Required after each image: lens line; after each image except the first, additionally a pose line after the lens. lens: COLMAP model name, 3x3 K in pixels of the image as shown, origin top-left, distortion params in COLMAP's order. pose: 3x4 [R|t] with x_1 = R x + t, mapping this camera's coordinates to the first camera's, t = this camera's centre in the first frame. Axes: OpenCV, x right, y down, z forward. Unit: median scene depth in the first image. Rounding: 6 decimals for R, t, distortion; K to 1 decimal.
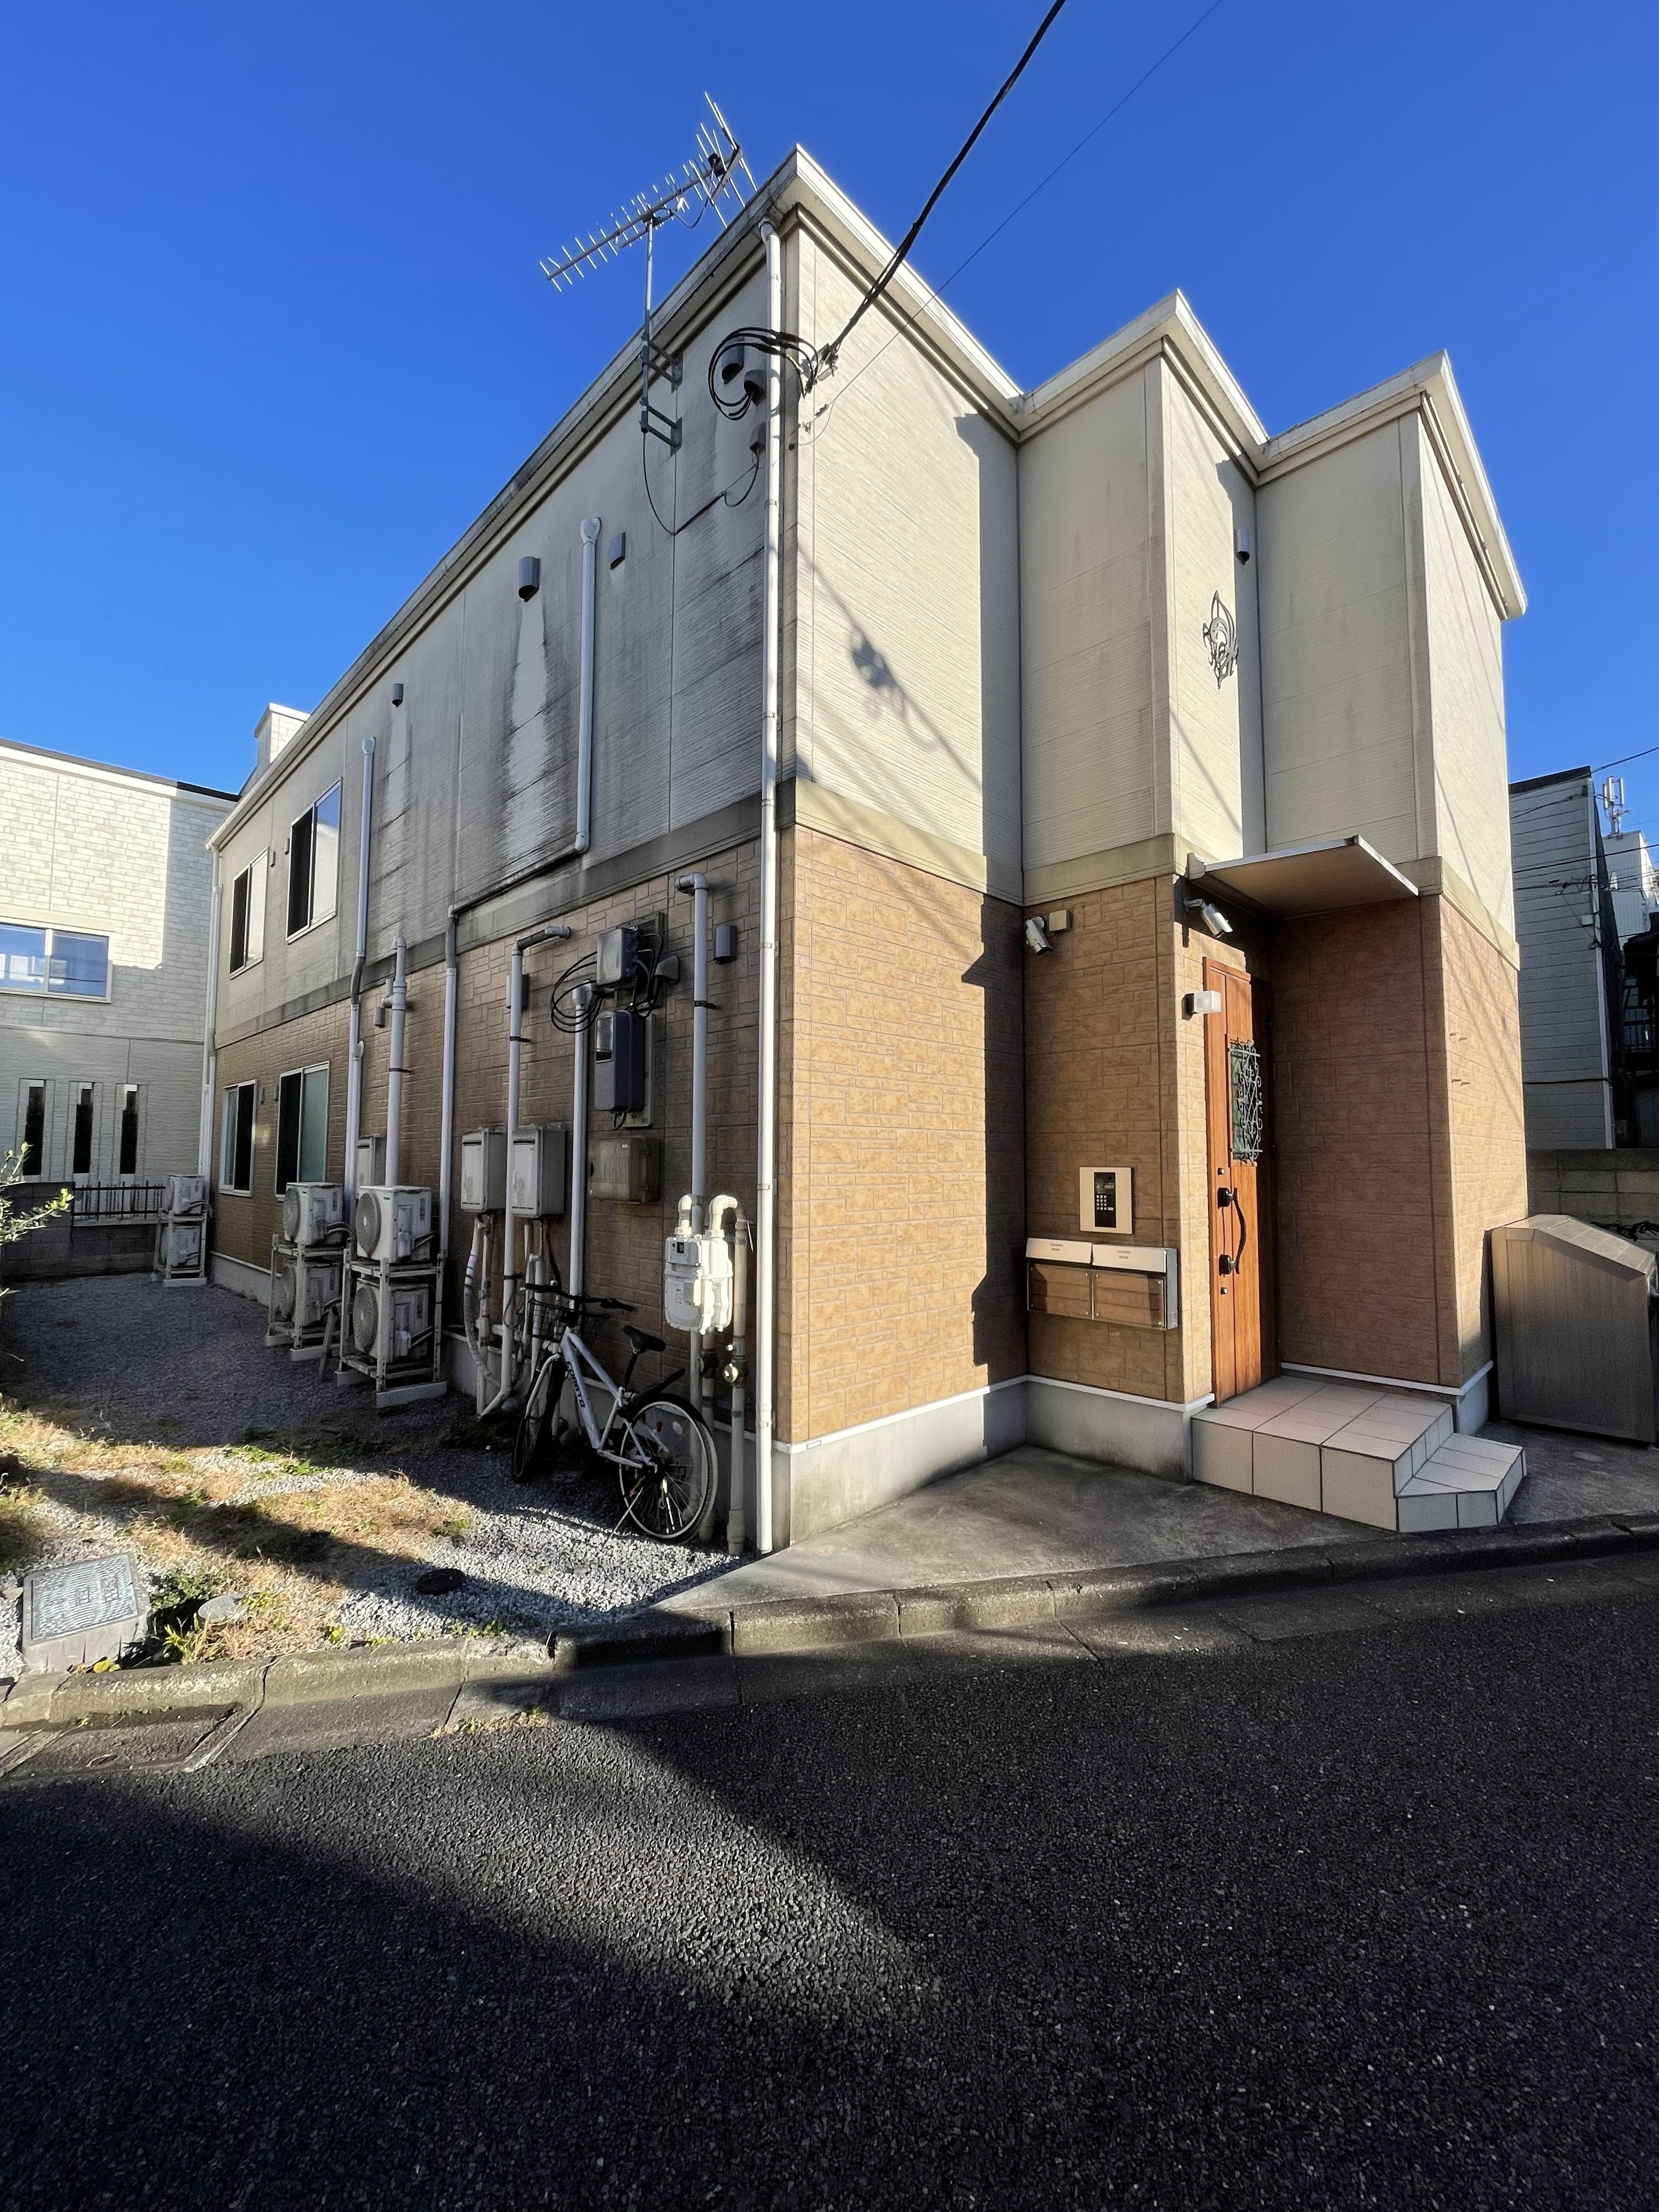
lens RADIAL K [[893.1, 0, 830.1], [0, 893.1, 1107.8], [0, 0, 1]] dist [-0.000770, -0.001066]
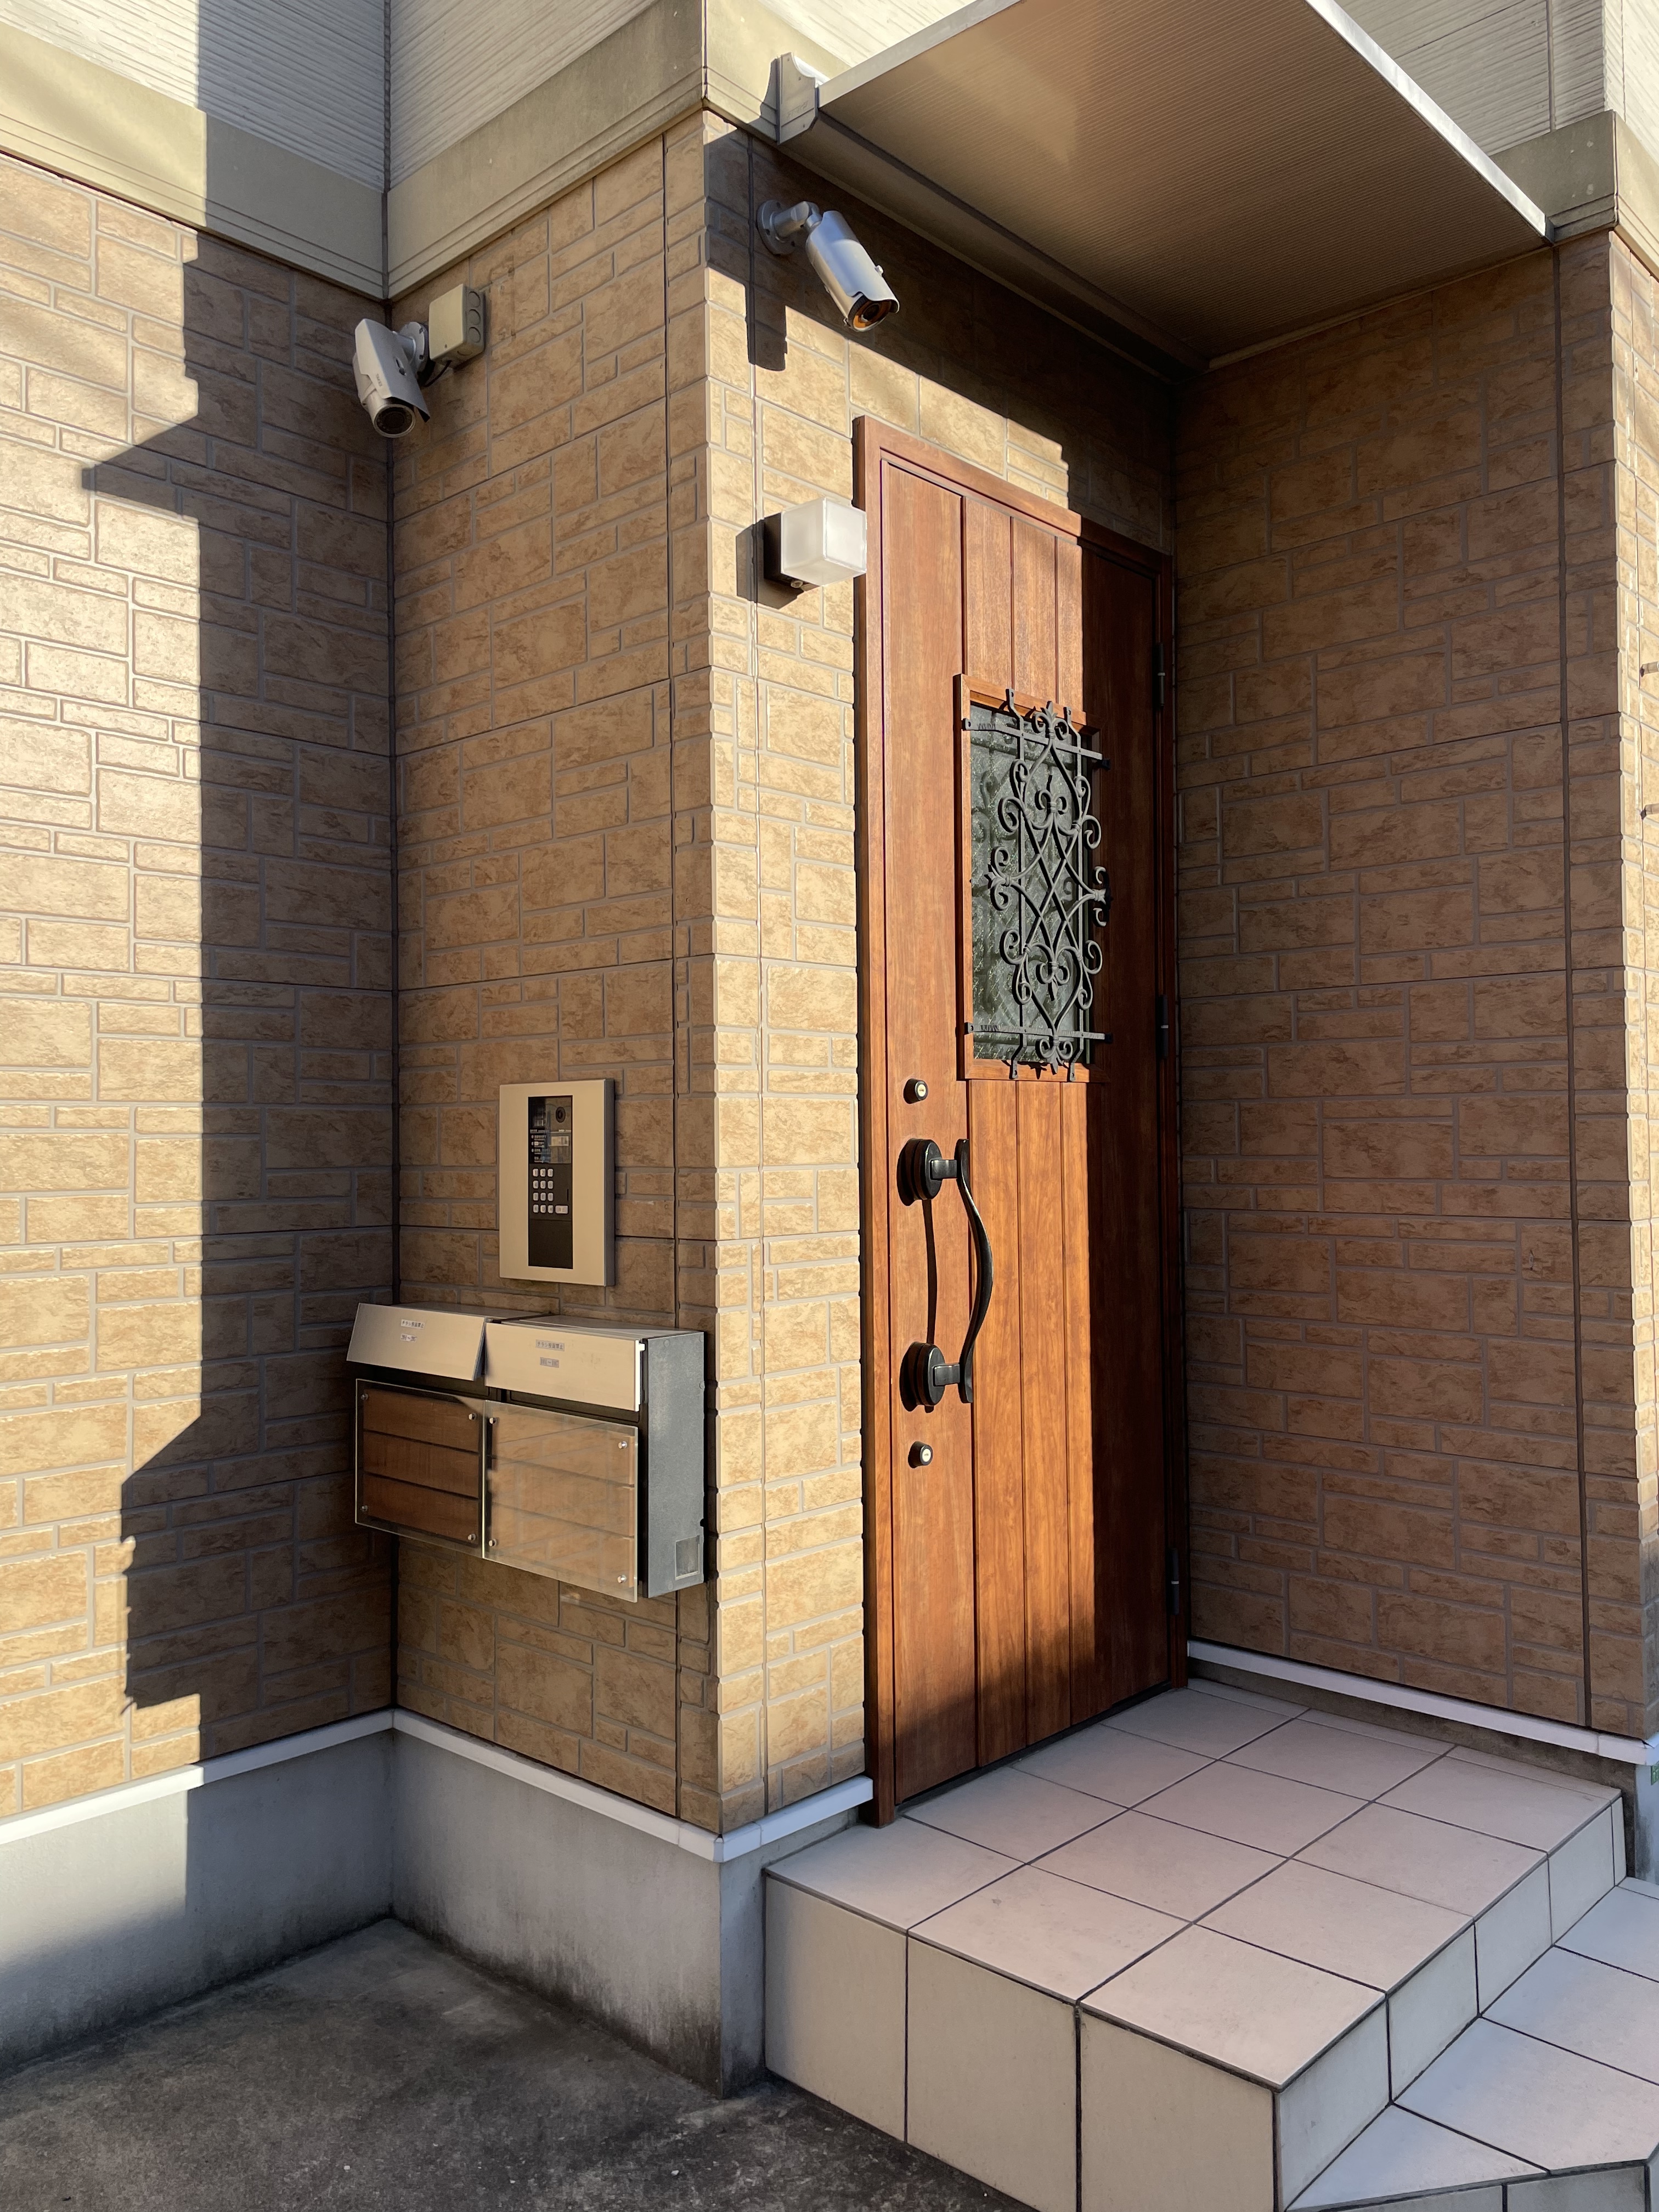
lens RADIAL K [[1665.5, 0, 840.5], [0, 1665.5, 1105.5], [0, 0, 1]] dist [0.052958, -0.029174]
pose [[0.999554, -0.011835, 0.027427, 0.405183], [0.010778, 0.999205, 0.038373, 0.054437], [-0.027860, -0.038060, 0.998887, 0.405805]]
